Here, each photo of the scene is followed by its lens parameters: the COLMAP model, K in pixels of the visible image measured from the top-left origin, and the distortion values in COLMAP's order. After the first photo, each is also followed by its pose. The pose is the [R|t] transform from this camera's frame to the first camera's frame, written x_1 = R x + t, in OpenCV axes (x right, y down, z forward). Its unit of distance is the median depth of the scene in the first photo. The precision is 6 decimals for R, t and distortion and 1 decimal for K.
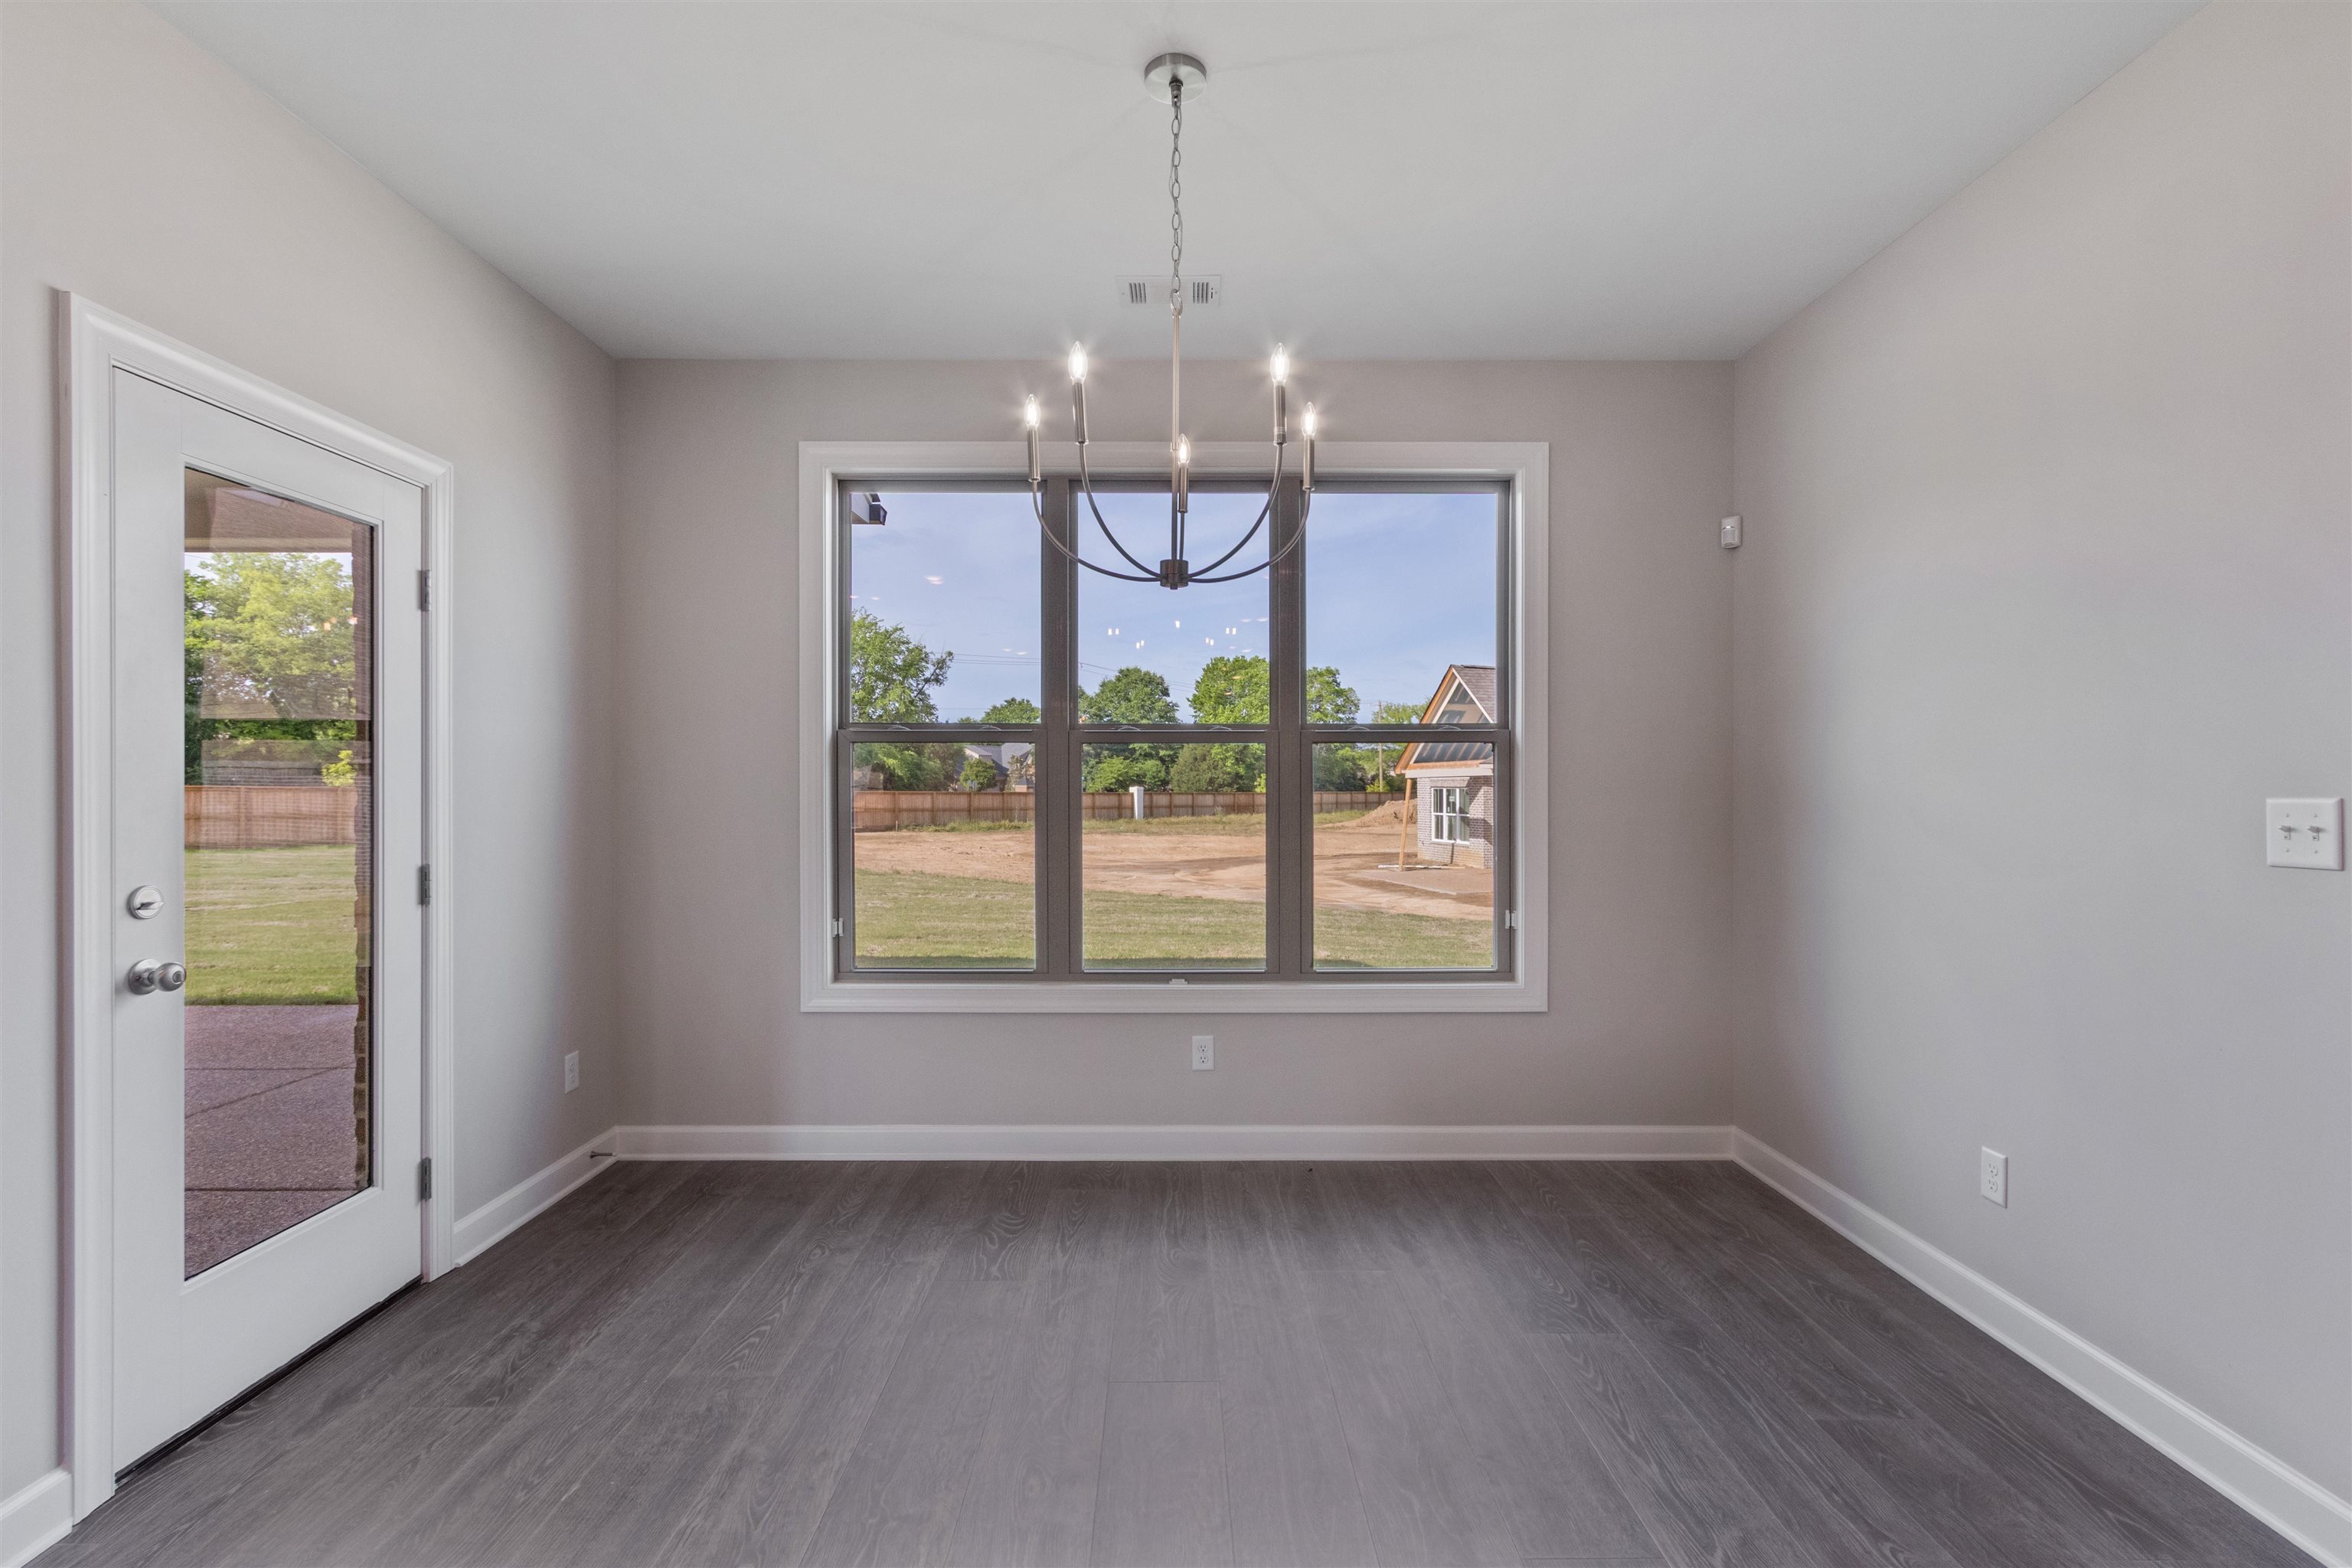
lens RADIAL K [[1080.3, 0, 1176.1], [0, 1080.3, 793.6], [0, 0, 1]] dist [0.008011, -0.002867]
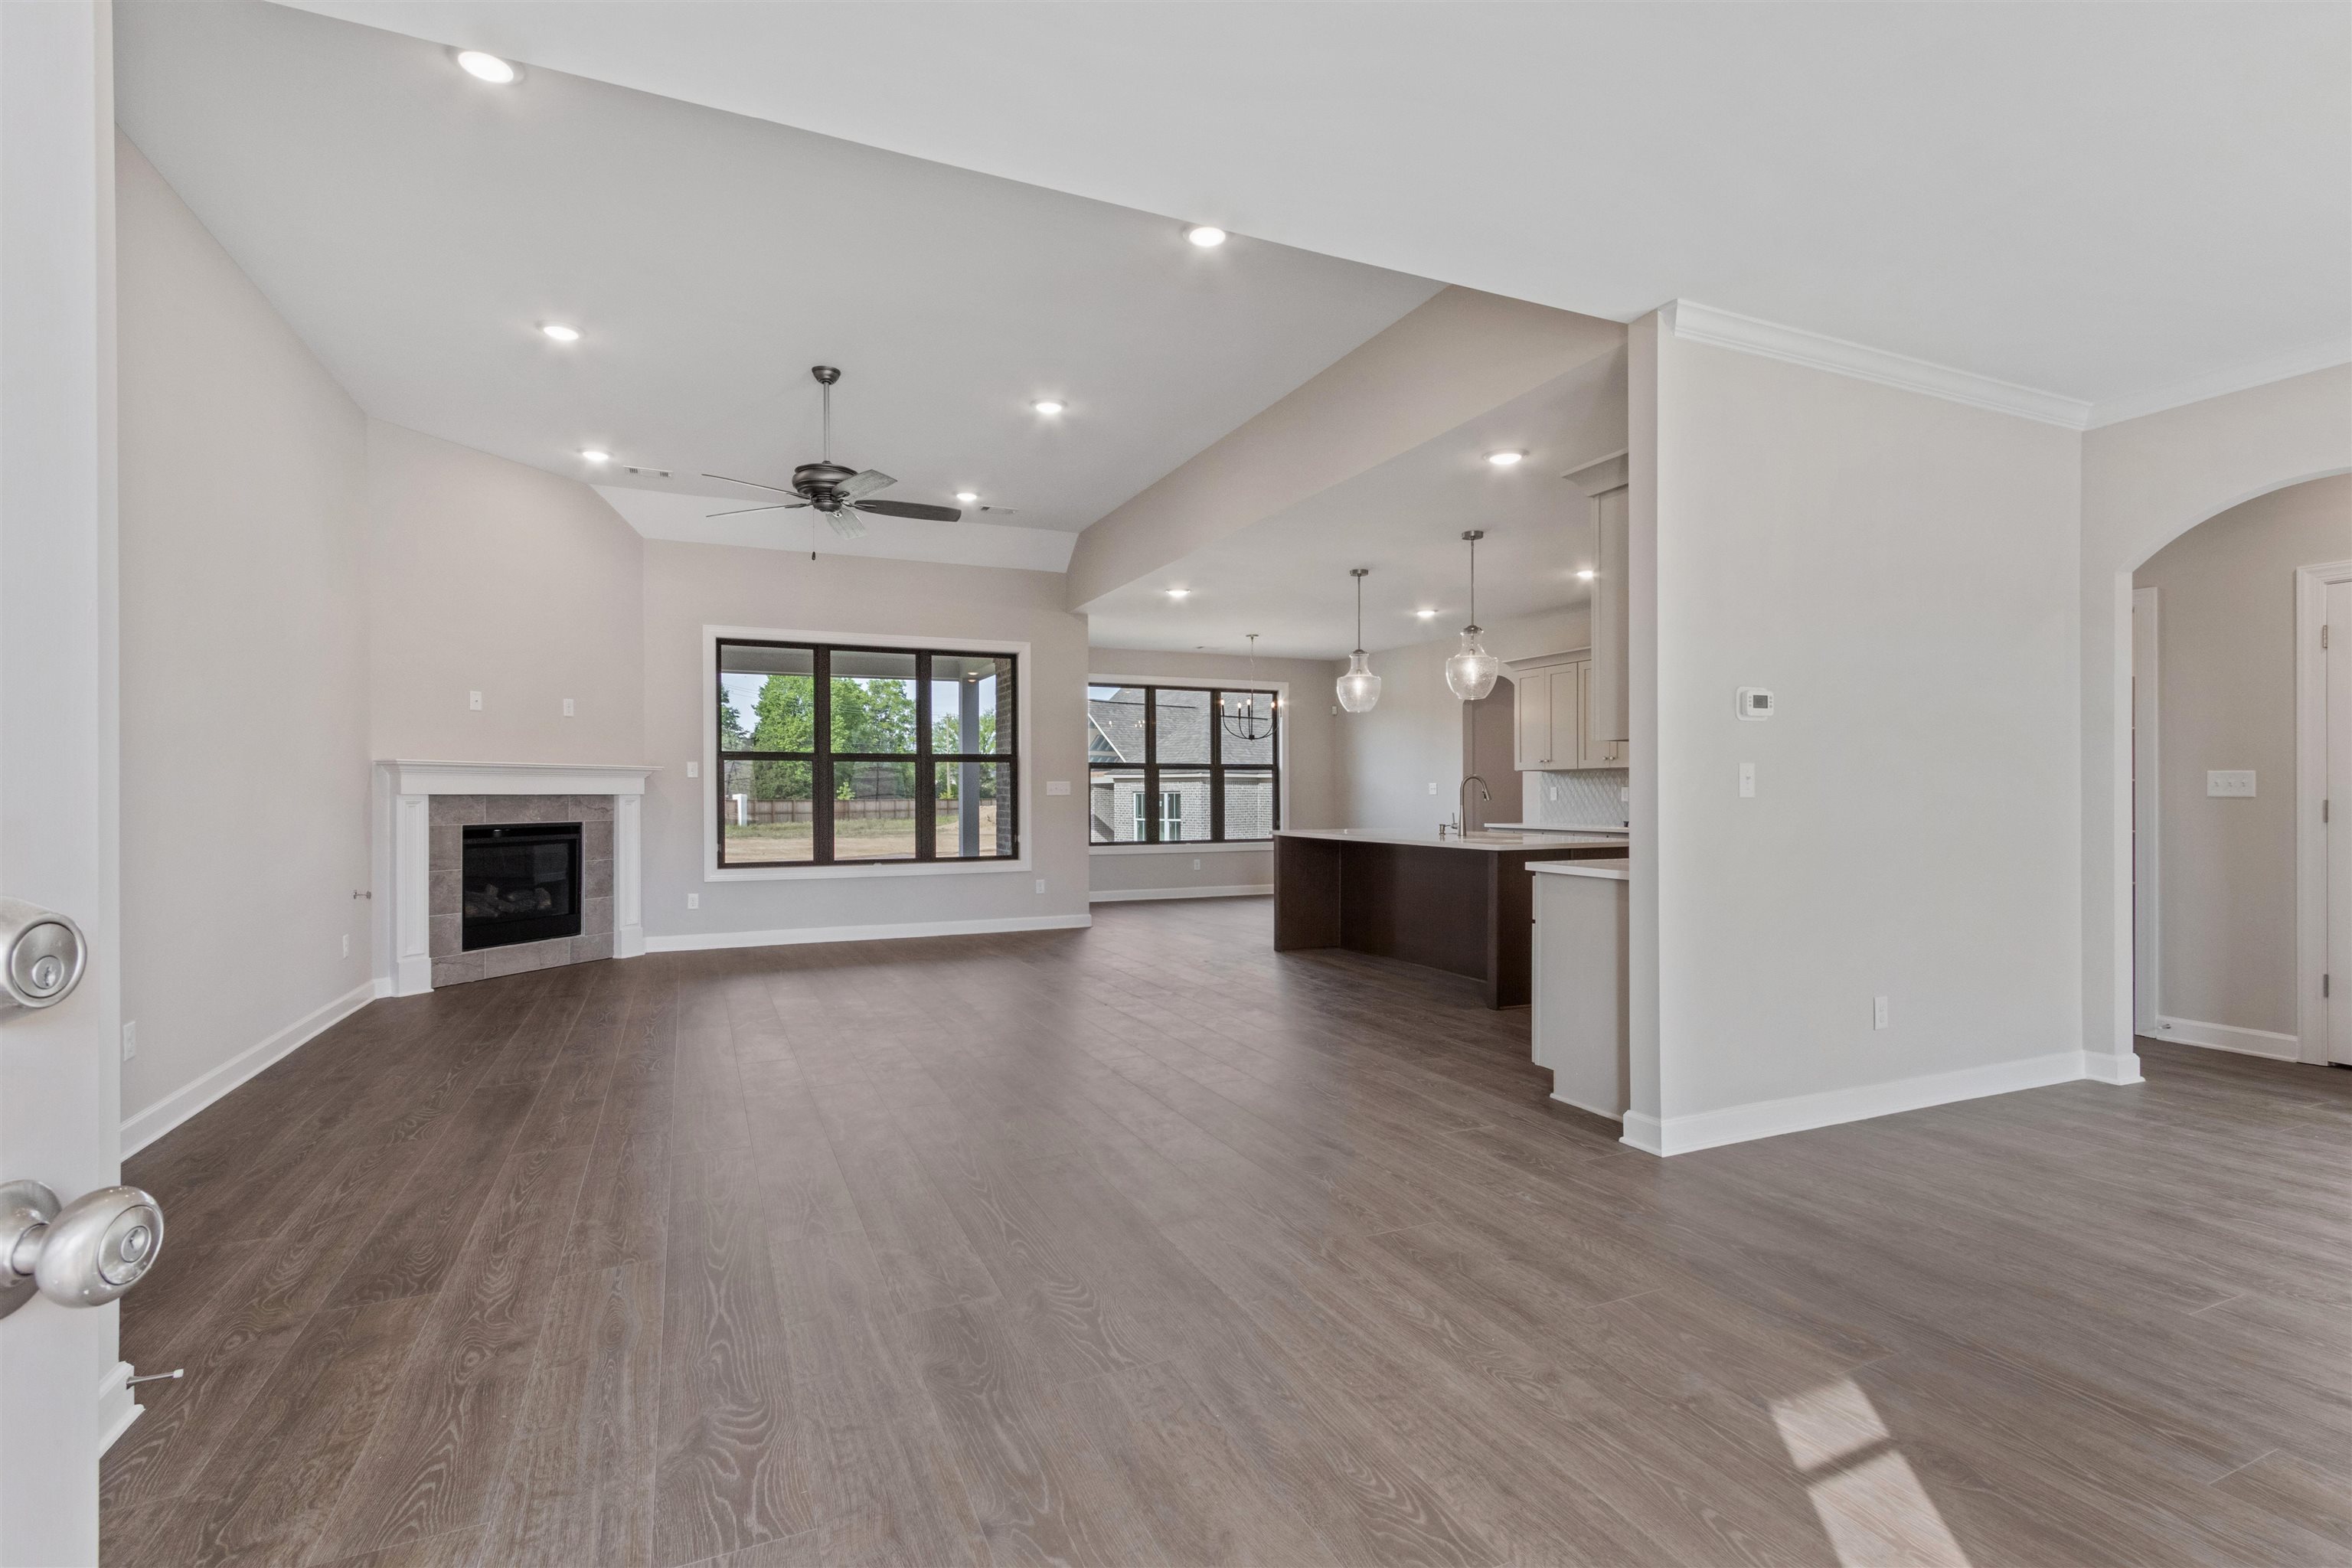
lens RADIAL K [[1080.3, 0, 1207.4], [0, 1080.3, 788.3], [0, 0, 1]] dist [0.008011, -0.002867]
pose [[0.899112, -0.000314, 0.437718, -0.098235], [0.006009, 0.999914, -0.011626, 0.003317], [-0.437677, 0.013084, 0.899037, -0.138772]]
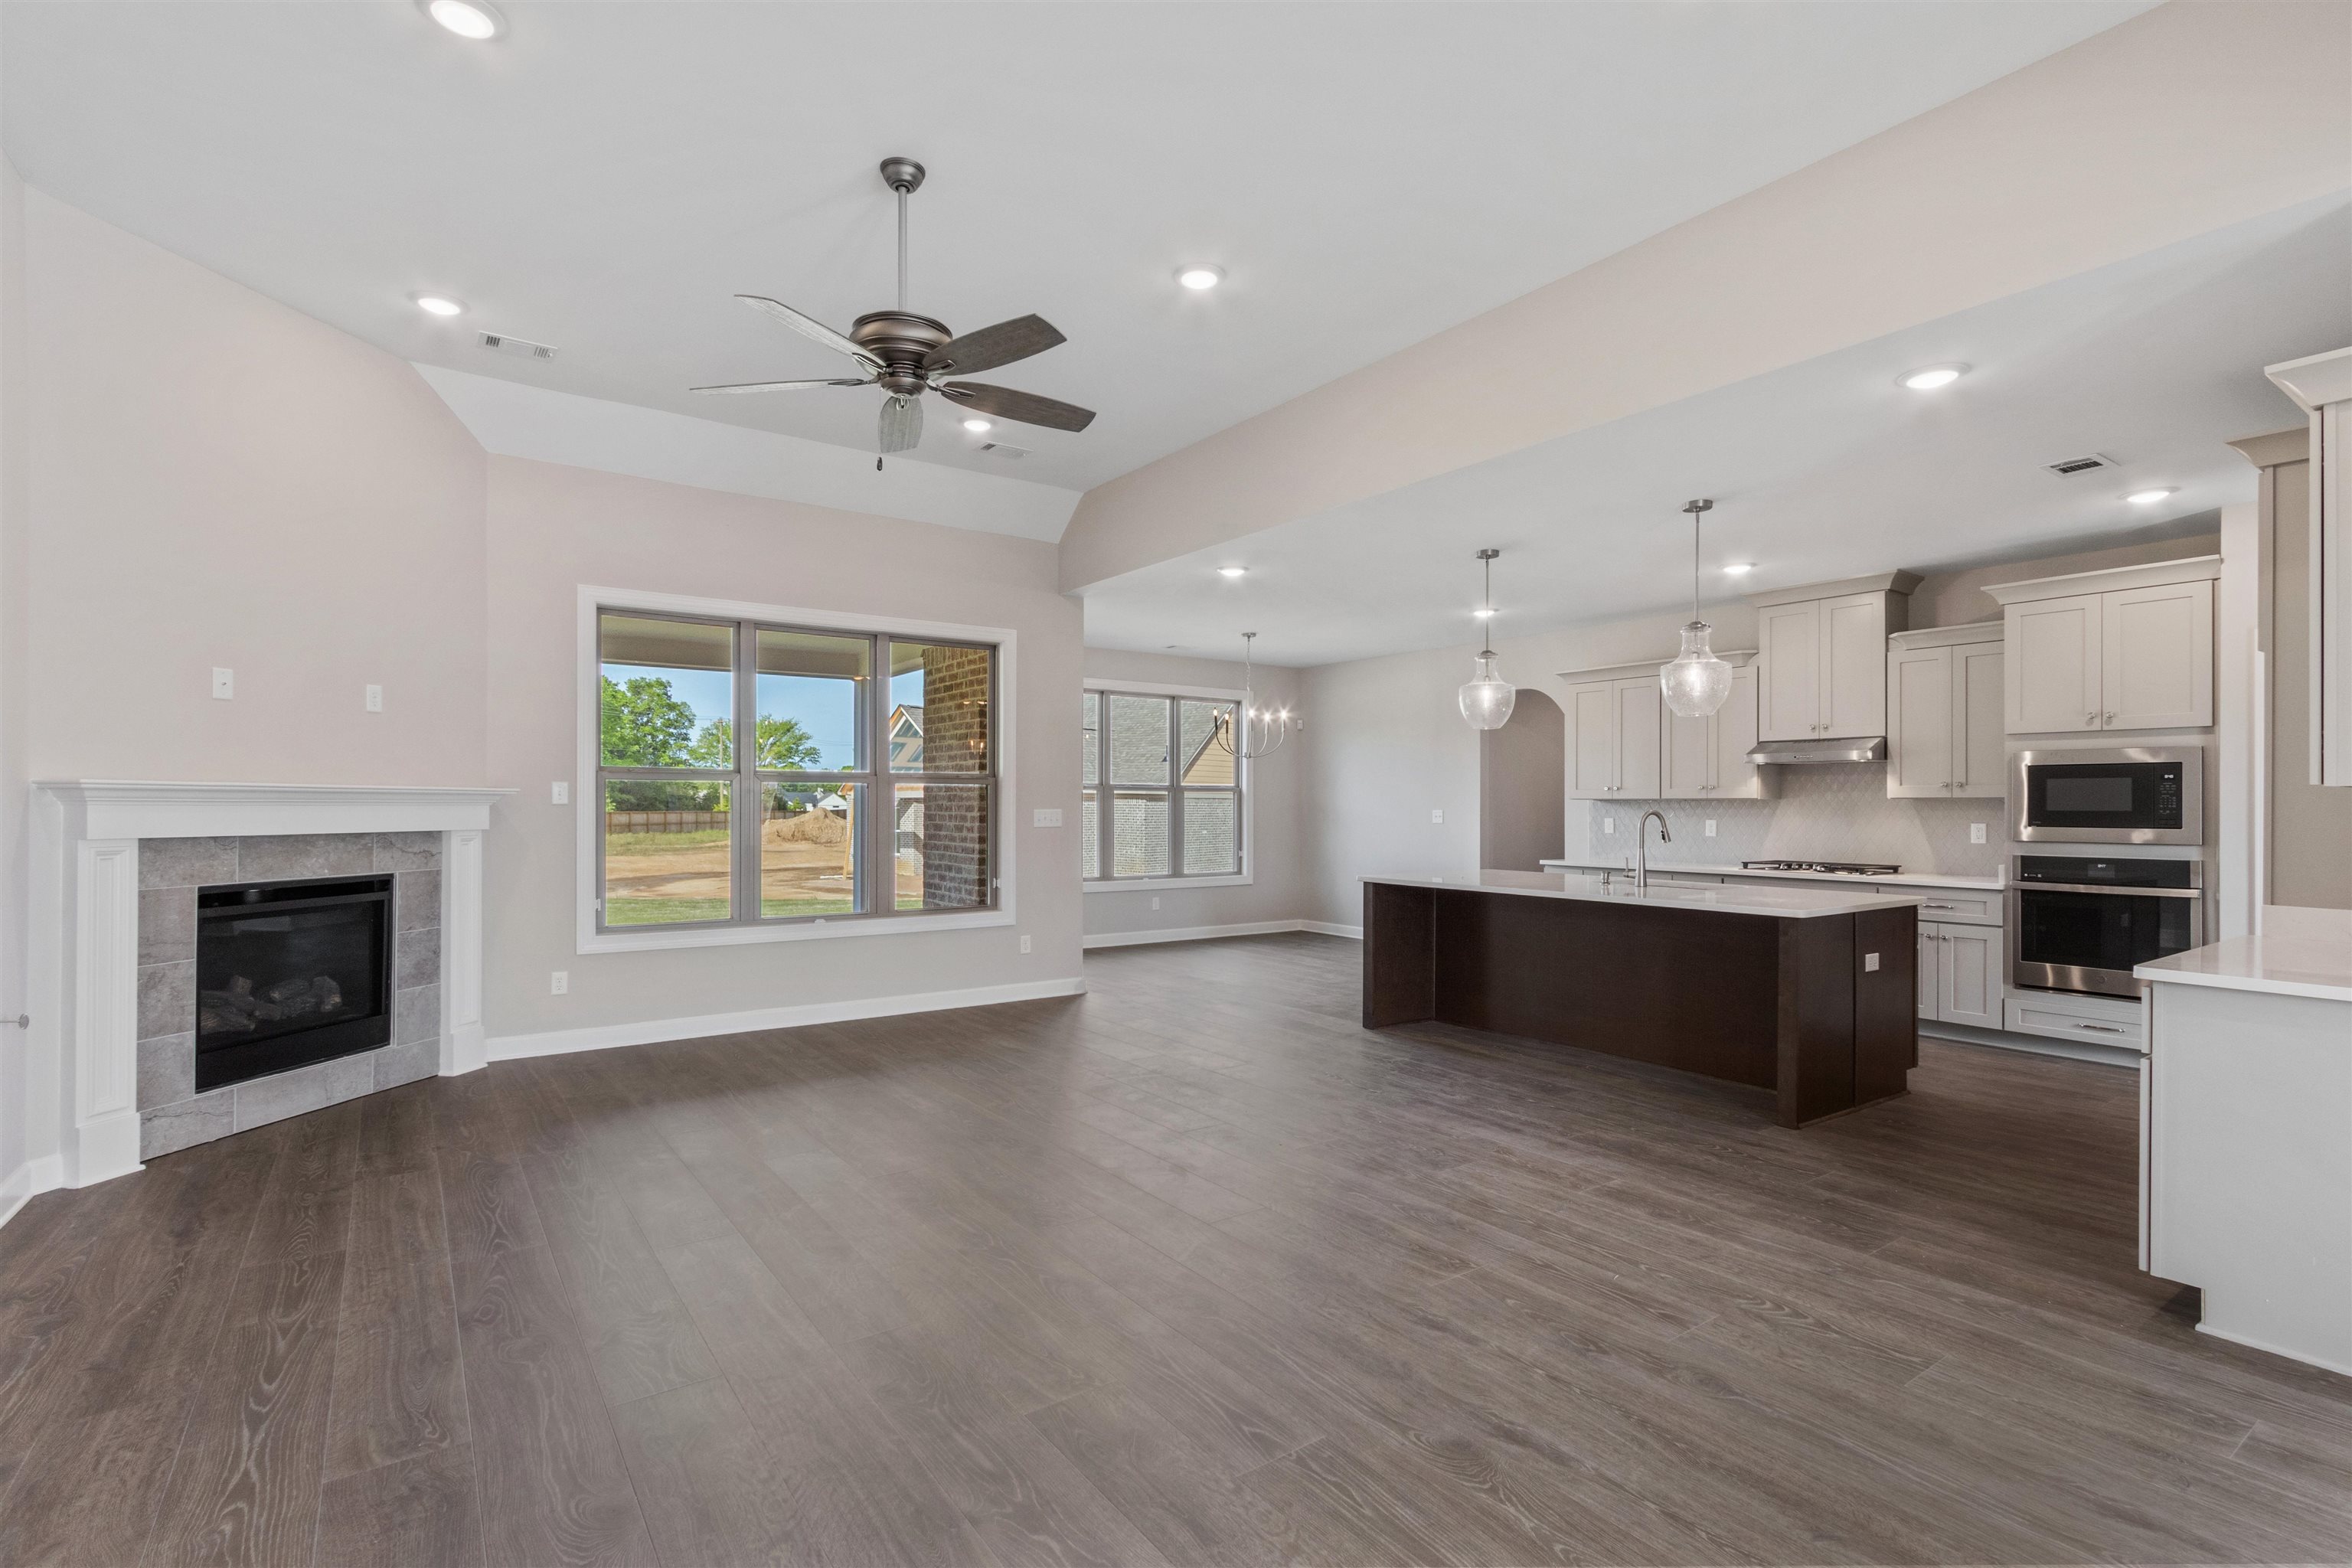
lens RADIAL K [[1080.3, 0, 1198.0], [0, 1080.3, 800.5], [0, 0, 1]] dist [0.008011, -0.002867]
pose [[0.800225, 0.006070, 0.599669, -0.110462], [0.000630, 0.999940, -0.010962, 0.000391], [-0.599699, 0.009150, 0.800173, -0.091197]]
